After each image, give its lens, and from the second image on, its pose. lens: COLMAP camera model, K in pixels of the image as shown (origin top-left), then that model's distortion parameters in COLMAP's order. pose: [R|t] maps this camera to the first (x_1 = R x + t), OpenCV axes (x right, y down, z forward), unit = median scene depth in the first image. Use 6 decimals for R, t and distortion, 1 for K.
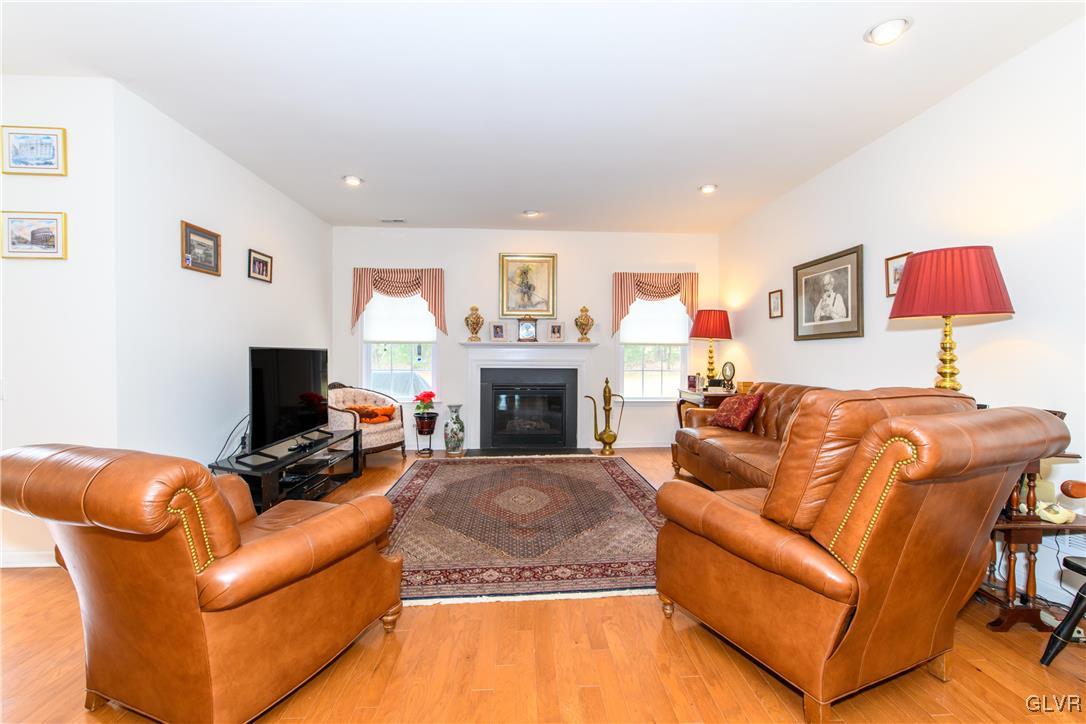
lens RADIAL K [[462.7, 0, 545.0], [0, 462.7, 355.9], [0, 0, 1]] dist [-0.003404, -0.000219]
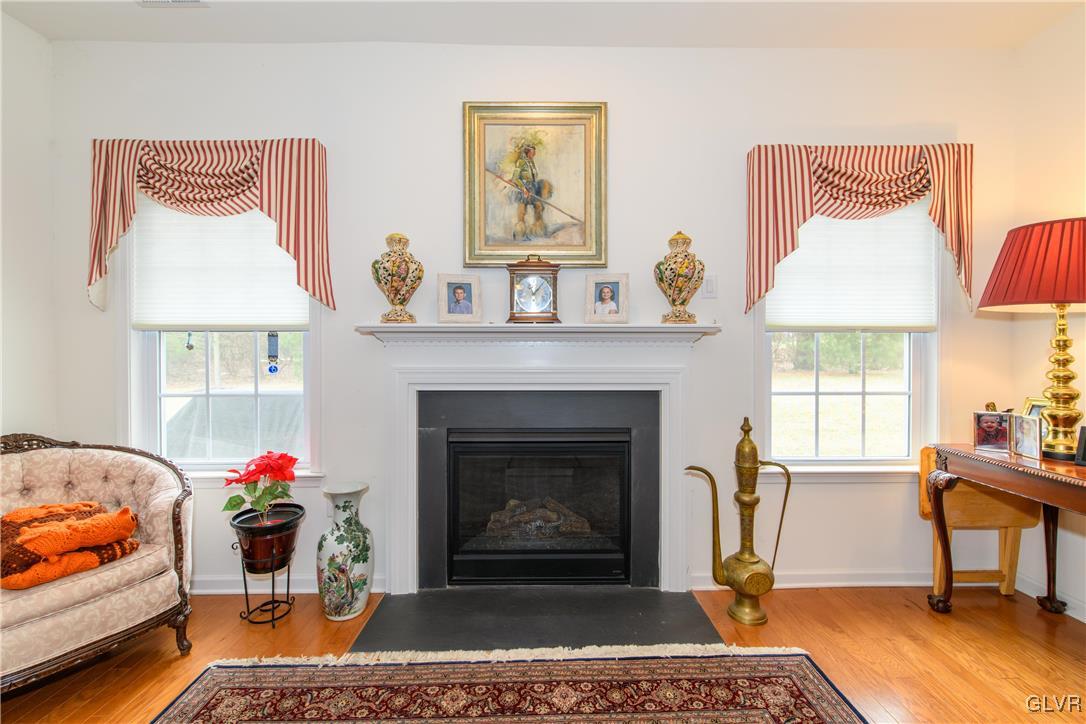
lens RADIAL K [[462.7, 0, 545.0], [0, 462.7, 355.9], [0, 0, 1]] dist [-0.003404, -0.000219]
pose [[0.998888, -0.004719, -0.046901, -0.010251], [0.004769, 0.999988, 0.000953, -0.003795], [0.046896, -0.001176, 0.998899, 0.608494]]
